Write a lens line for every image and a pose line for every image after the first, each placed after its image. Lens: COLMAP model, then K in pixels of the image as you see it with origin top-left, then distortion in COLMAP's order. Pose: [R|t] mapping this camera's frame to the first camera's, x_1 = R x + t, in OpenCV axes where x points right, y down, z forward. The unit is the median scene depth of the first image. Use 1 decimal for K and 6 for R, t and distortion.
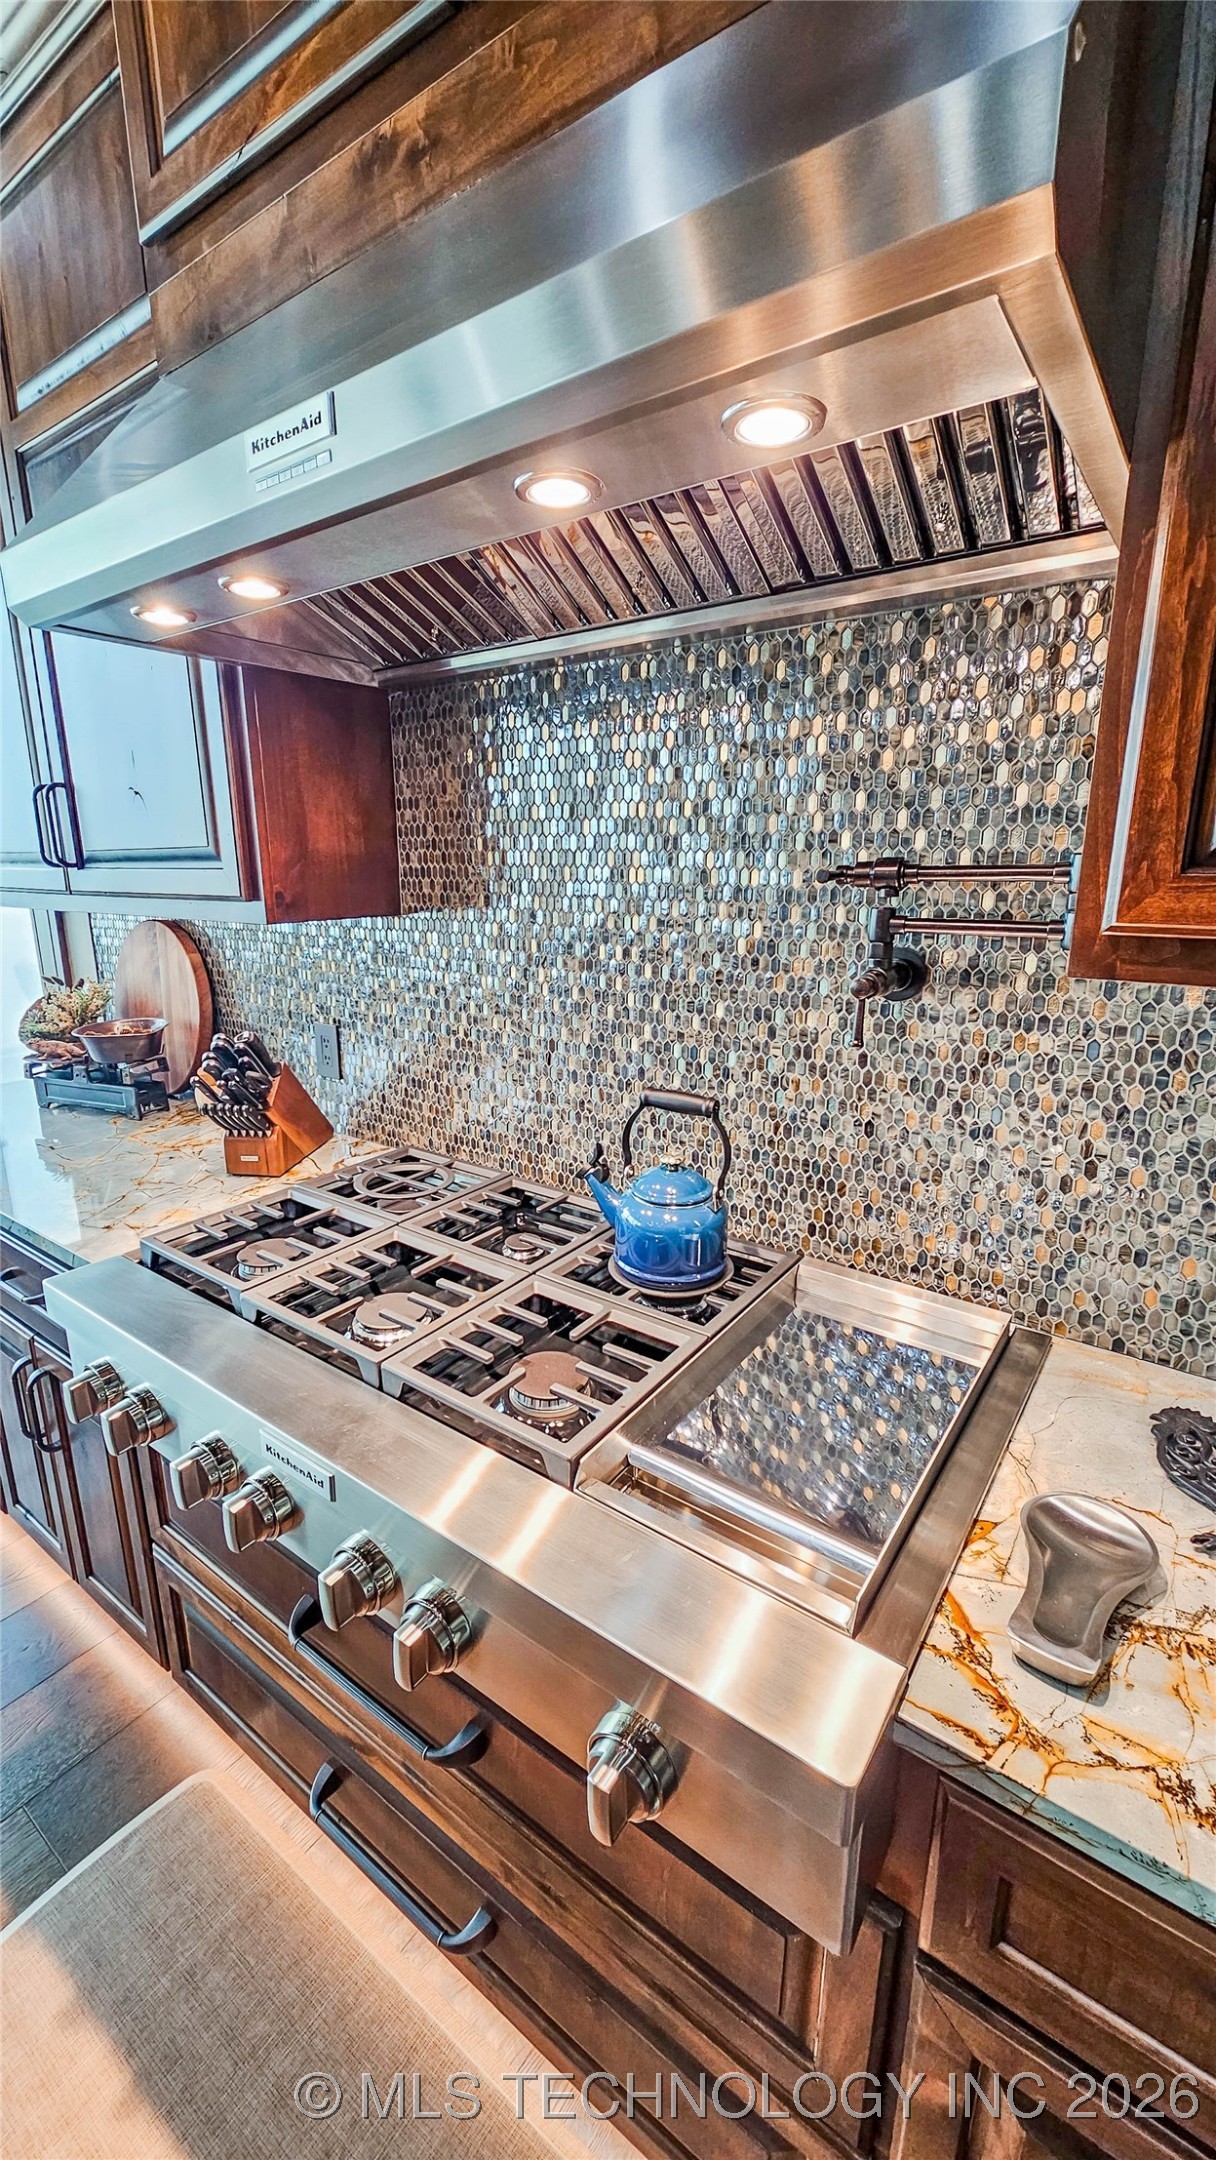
lens RADIAL K [[877.3, 0, 575.0], [0, 877.3, 1084.6], [0, 0, 1]] dist [-0.001311, 0.000143]
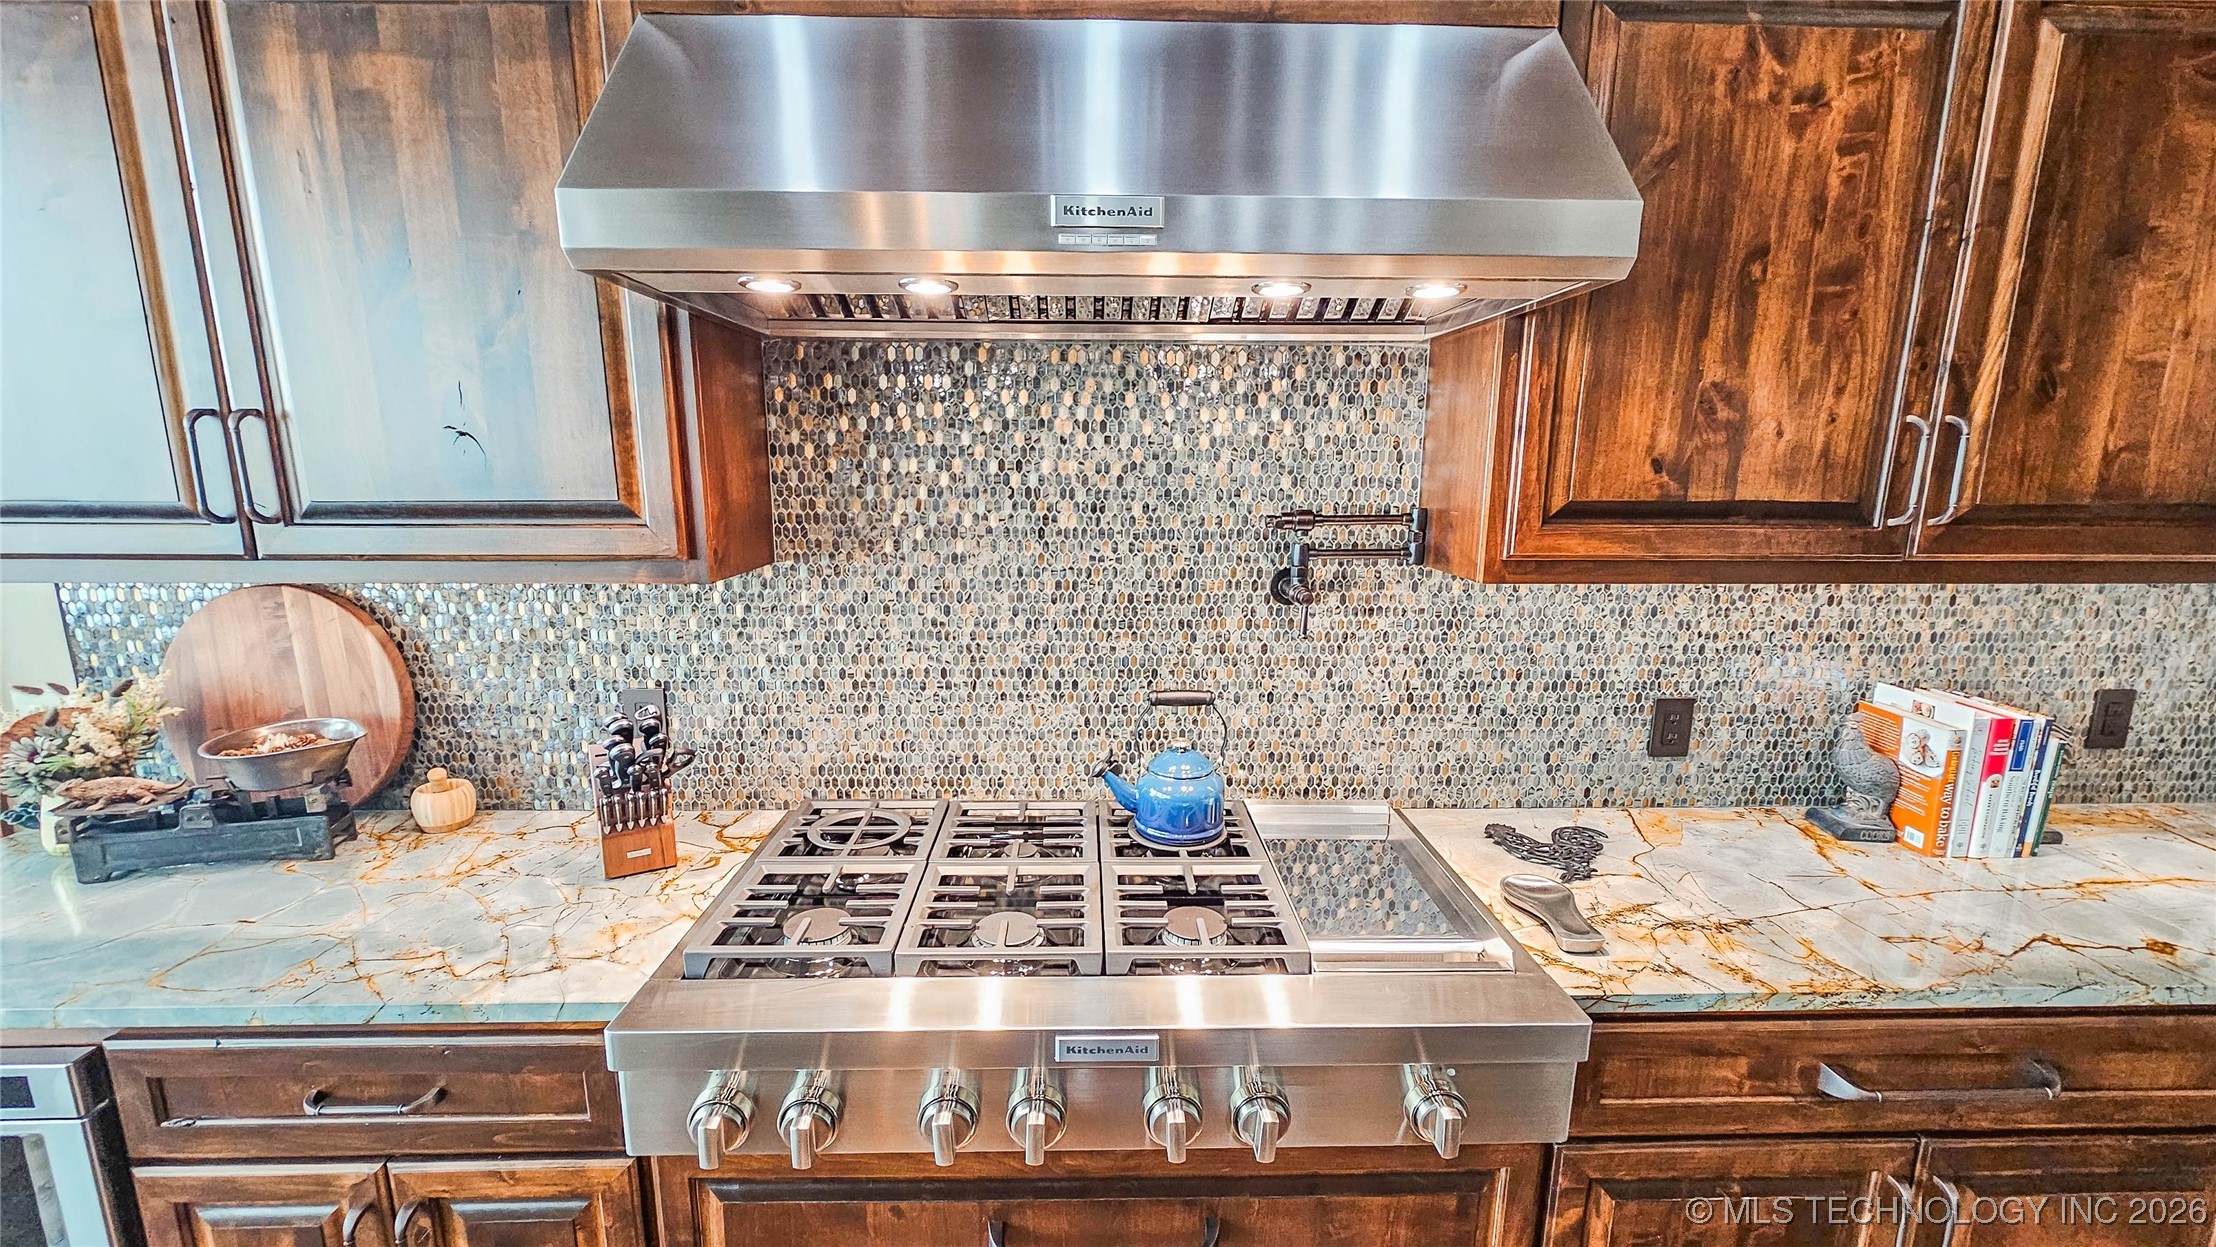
lens RADIAL K [[900.0, 0, 1108.7], [0, 900.0, 642.6], [0, 0, 1]] dist [-0.001311, 0.000143]
pose [[0.788303, -0.113360, 0.604754, -0.756800], [0.147202, 0.989085, -0.006478, -0.067713], [-0.597419, 0.094128, 0.796386, 0.005419]]
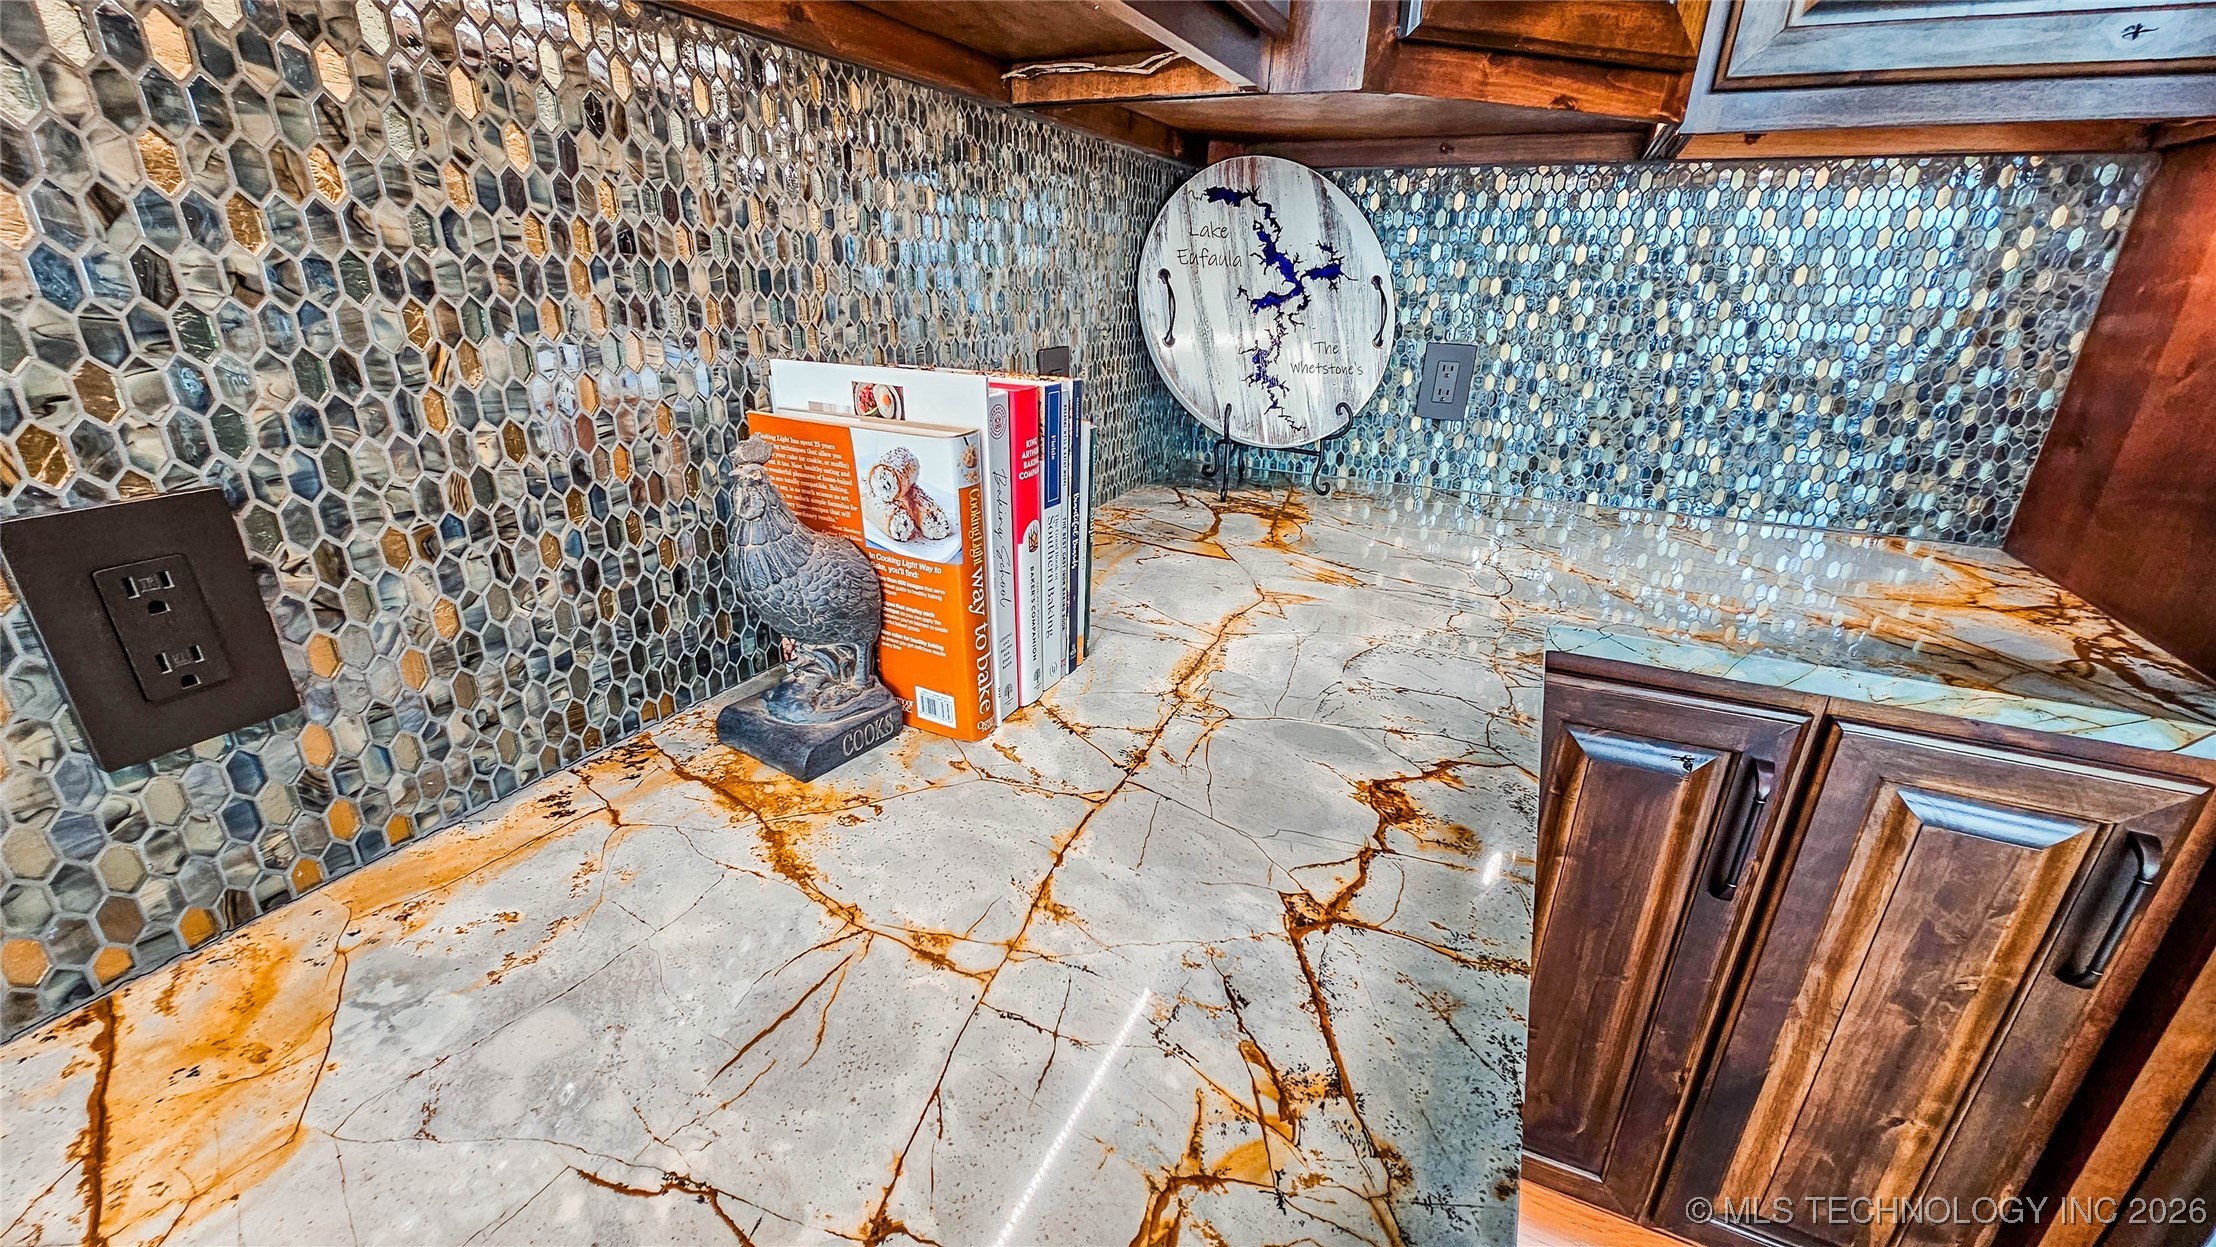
lens RADIAL K [[900.0, 0, 1111.7], [0, 900.0, 632.0], [0, 0, 1]] dist [-0.001311, 0.000143]
pose [[-0.192891, -0.363457, 0.911423, 0.480689], [0.230599, 0.886060, 0.402147, 0.146942], [-0.953738, 0.287744, -0.087100, 0.322634]]
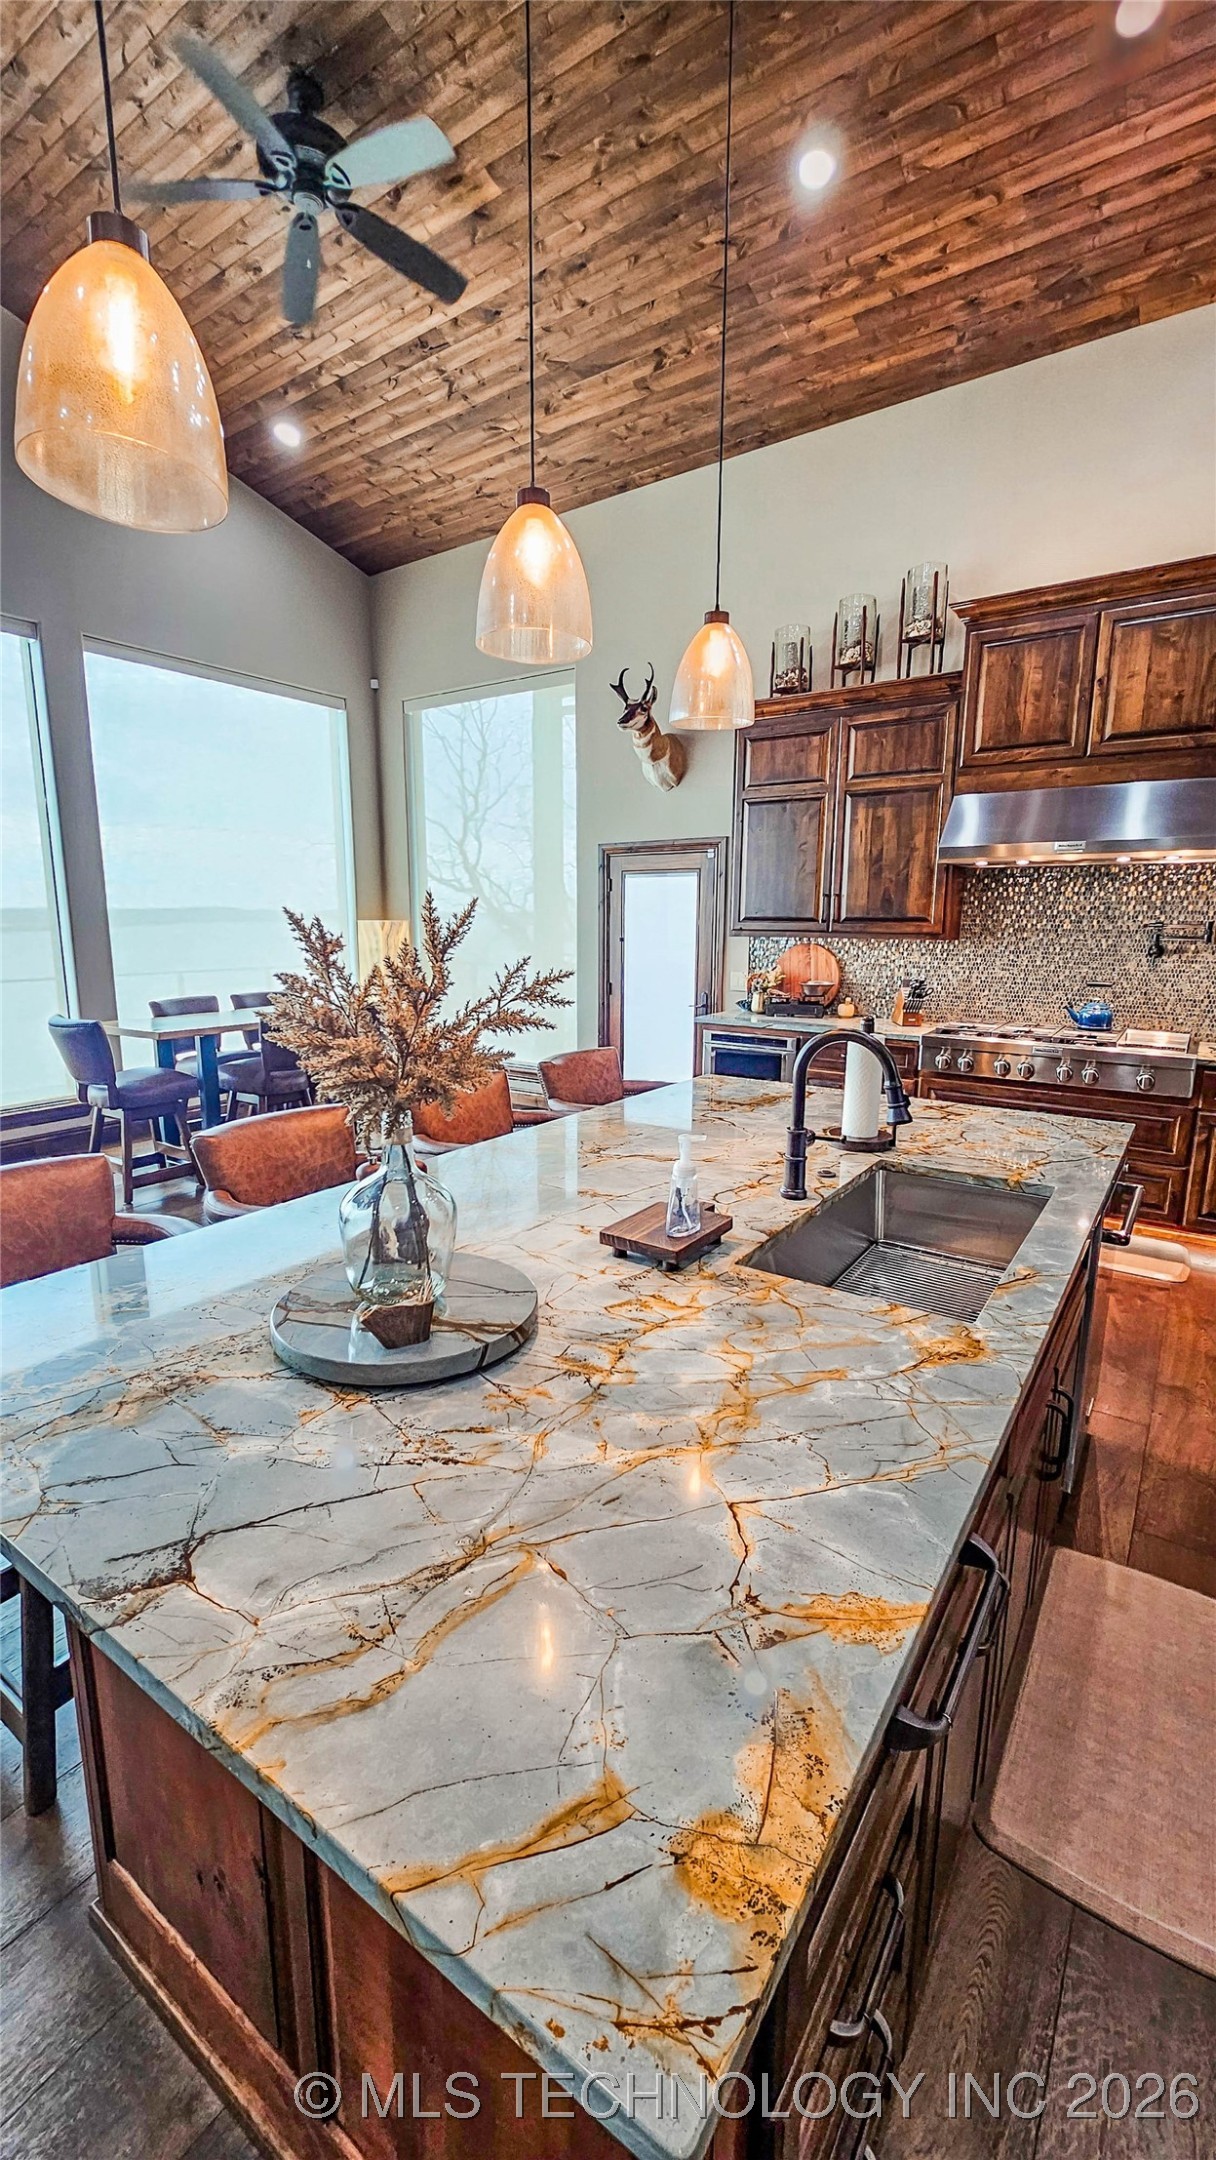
lens RADIAL K [[877.3, 0, 601.6], [0, 877.3, 1079.5], [0, 0, 1]] dist [-0.001311, 0.000143]
pose [[0.999609, 0.005409, 0.027438, -2.158887], [-0.003374, 0.997277, -0.073667, 0.723469], [-0.027761, 0.073546, 0.996905, -2.726061]]
